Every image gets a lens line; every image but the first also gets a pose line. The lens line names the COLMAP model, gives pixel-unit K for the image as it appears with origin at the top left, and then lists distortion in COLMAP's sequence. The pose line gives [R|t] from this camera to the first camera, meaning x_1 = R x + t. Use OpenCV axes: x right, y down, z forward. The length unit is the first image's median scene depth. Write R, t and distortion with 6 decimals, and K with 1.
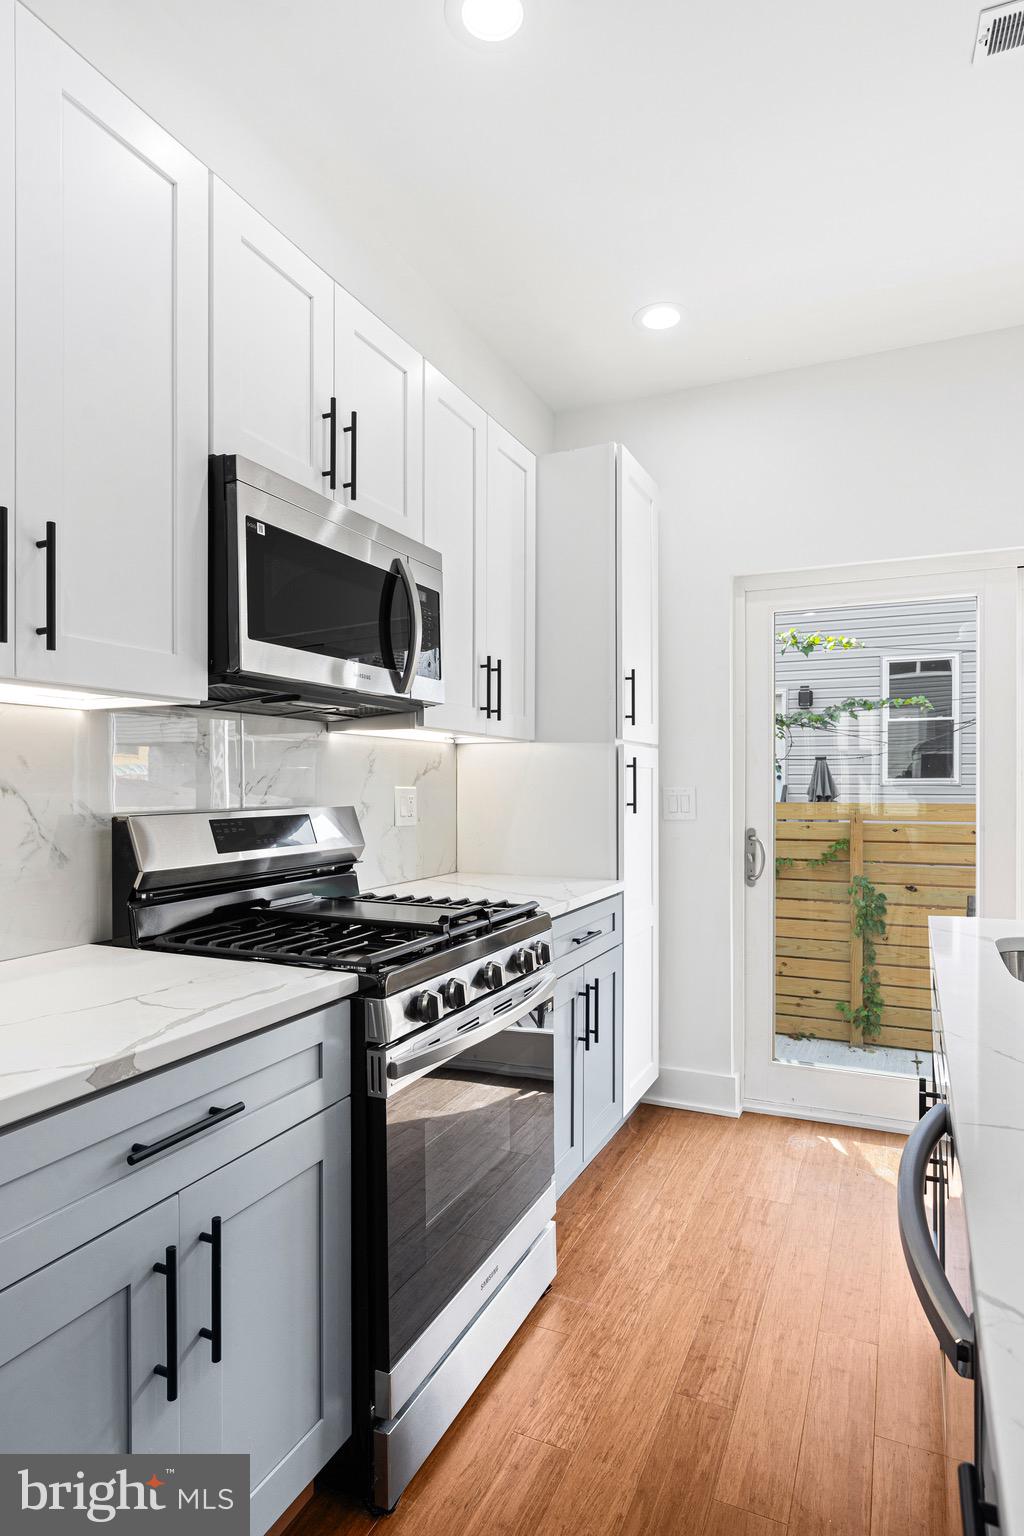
lens RADIAL K [[871.4, 0, 507.3], [0, 871.4, 777.7], [0, 0, 1]] dist [-0.002149, -0.000057]
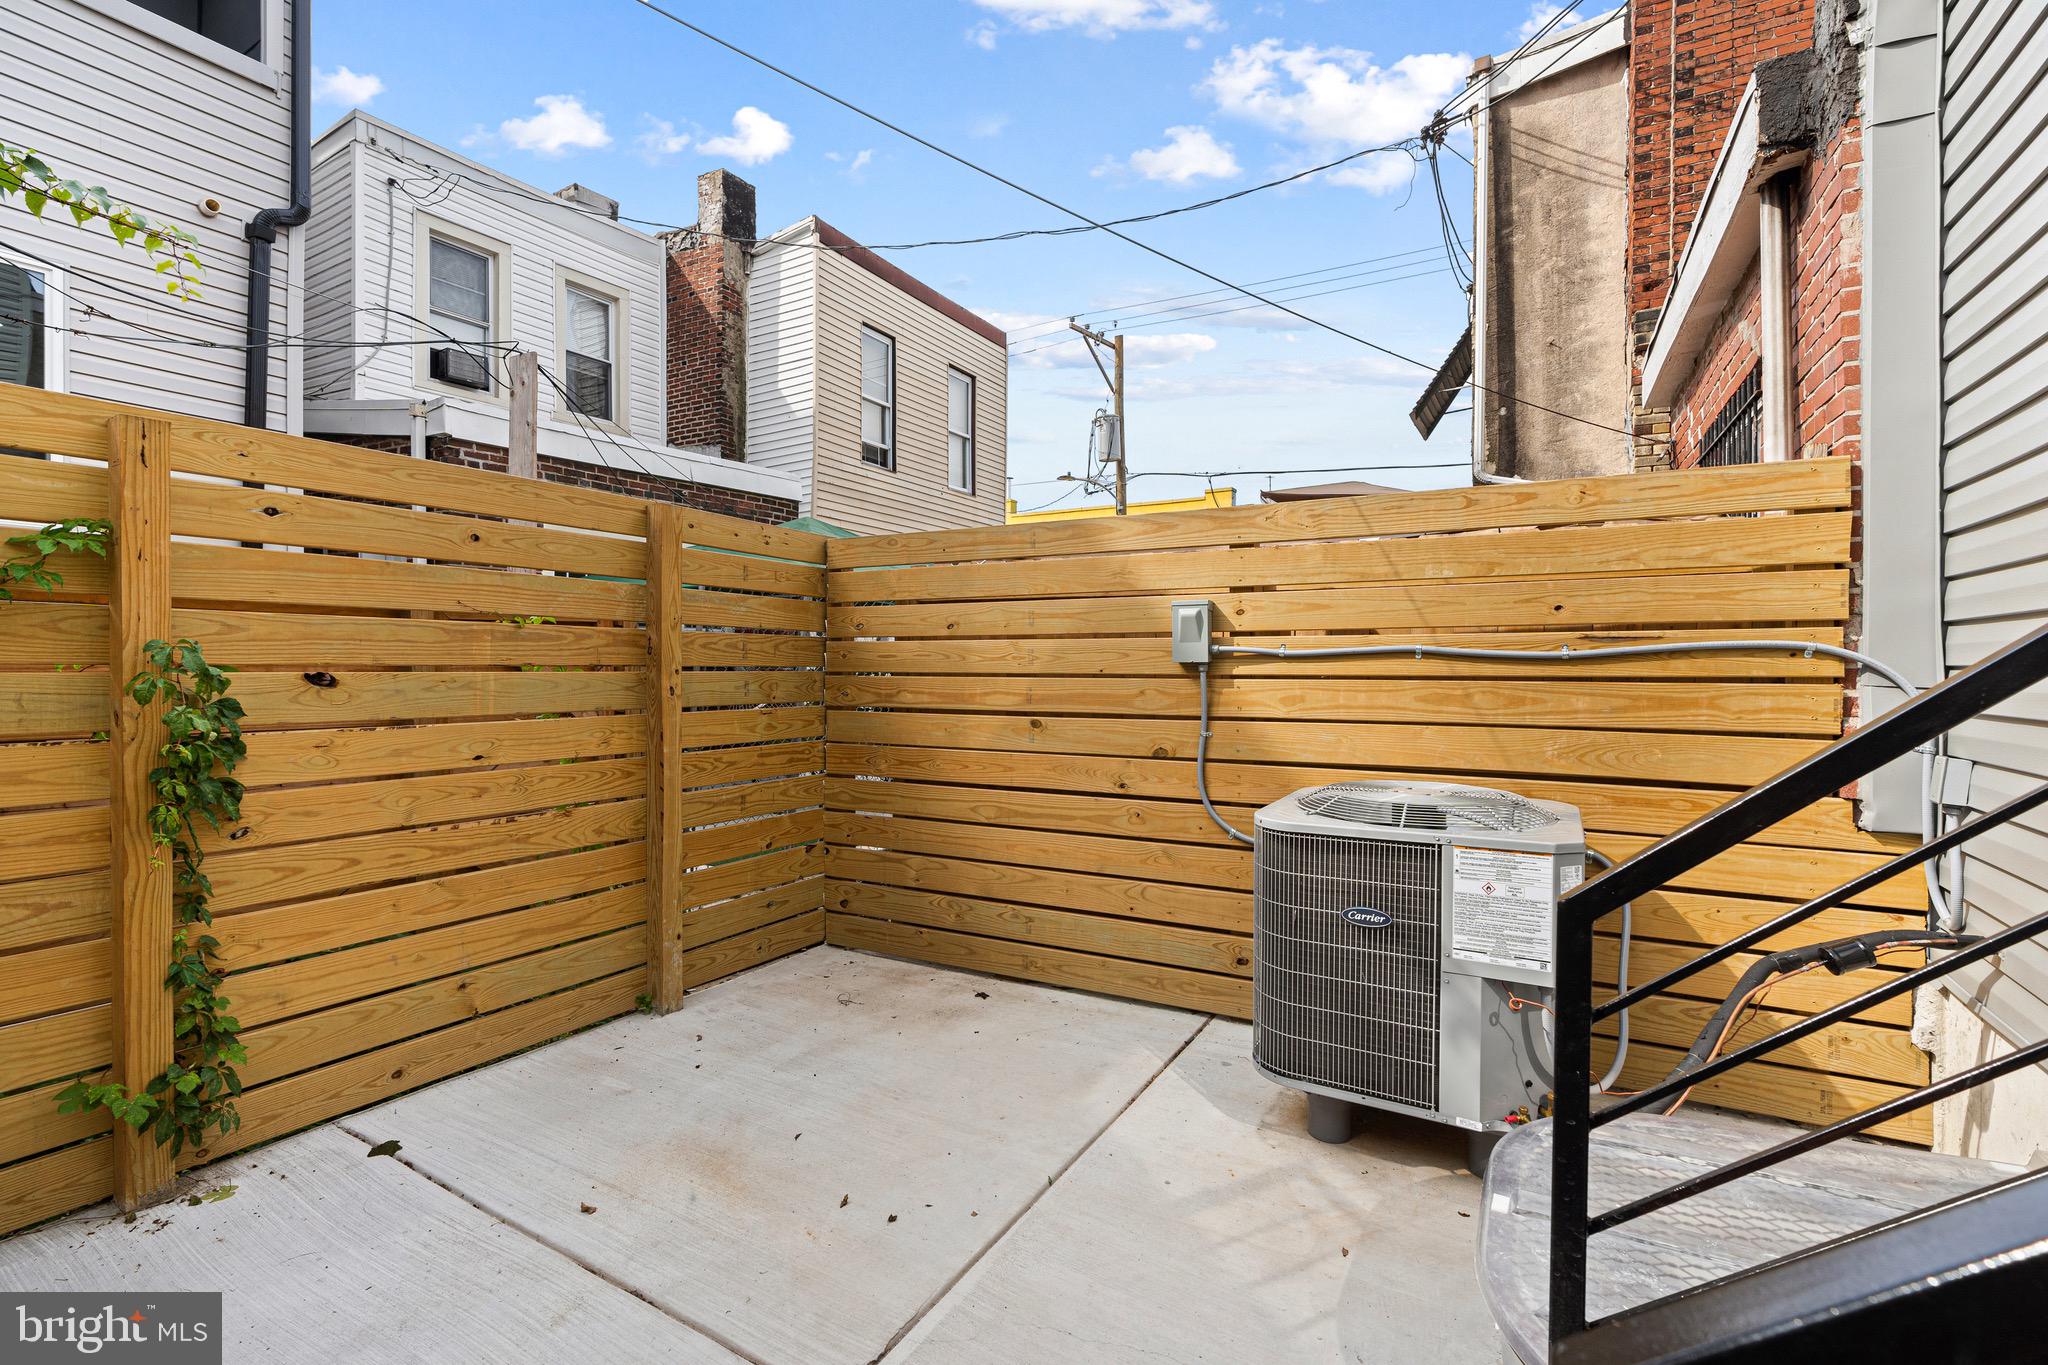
lens RADIAL K [[933.4, 0, 1022.3], [0, 933.4, 676.4], [0, 0, 1]] dist [-0.004414, 0.000034]
pose [[0.123442, -0.009503, 0.992306, 0.117442], [-0.009621, 0.999896, 0.010773, 0.118557], [-0.992305, -0.010877, 0.123337, 0.661361]]
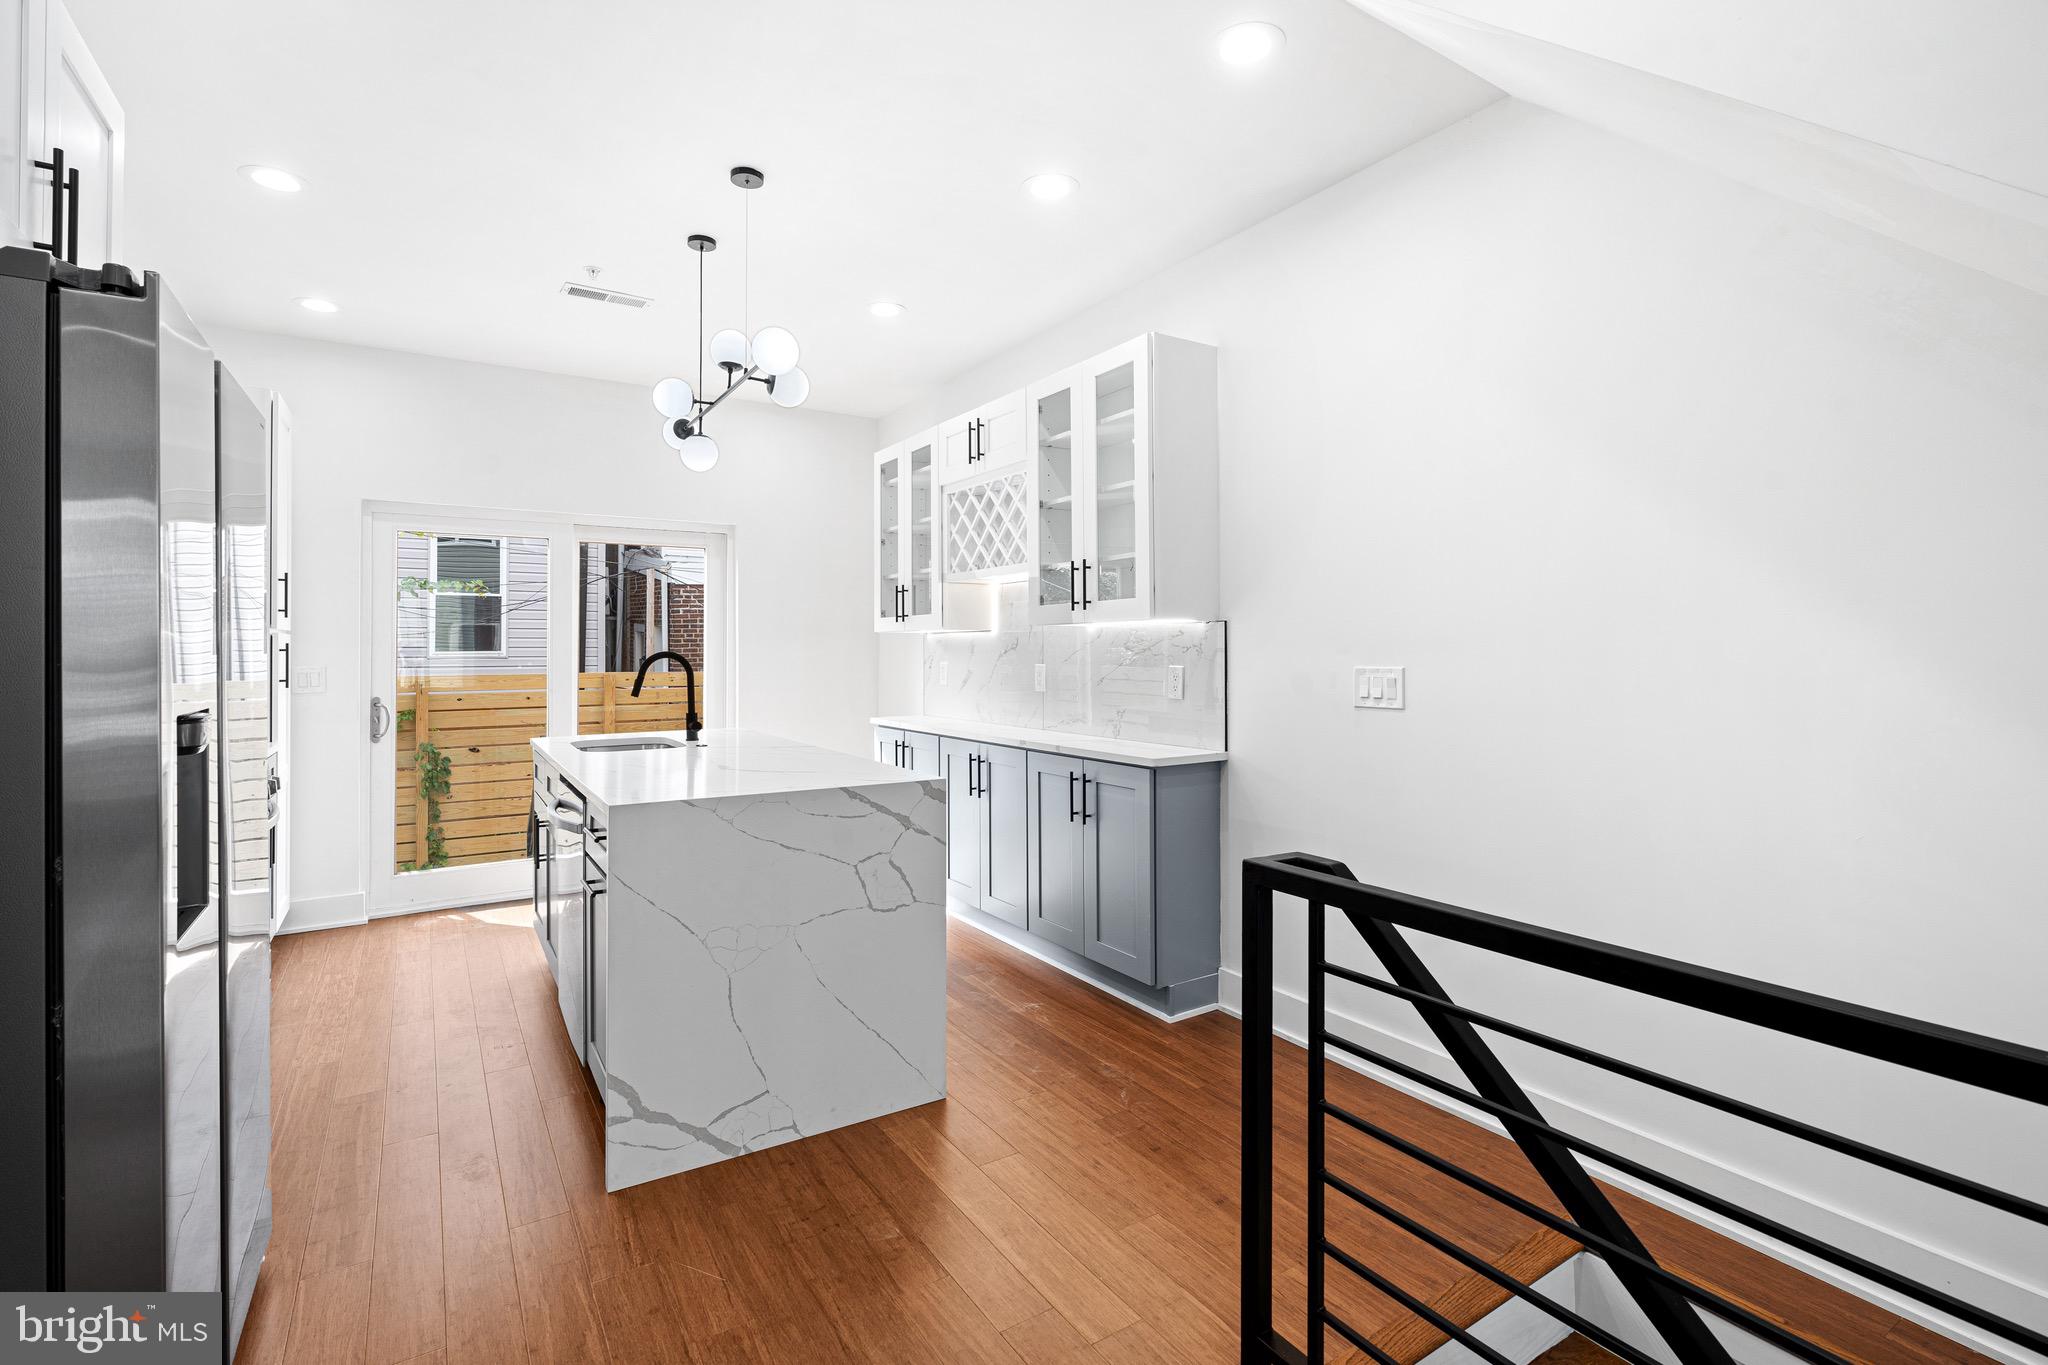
lens RADIAL K [[933.4, 0, 1022.4], [0, 933.4, 640.0], [0, 0, 1]] dist [-0.004414, 0.000034]
pose [[0.539522, 0.005626, 0.841953, -0.176743], [0.000508, 0.999975, -0.007007, -0.007668], [-0.841971, 0.004208, 0.539506, -0.262989]]
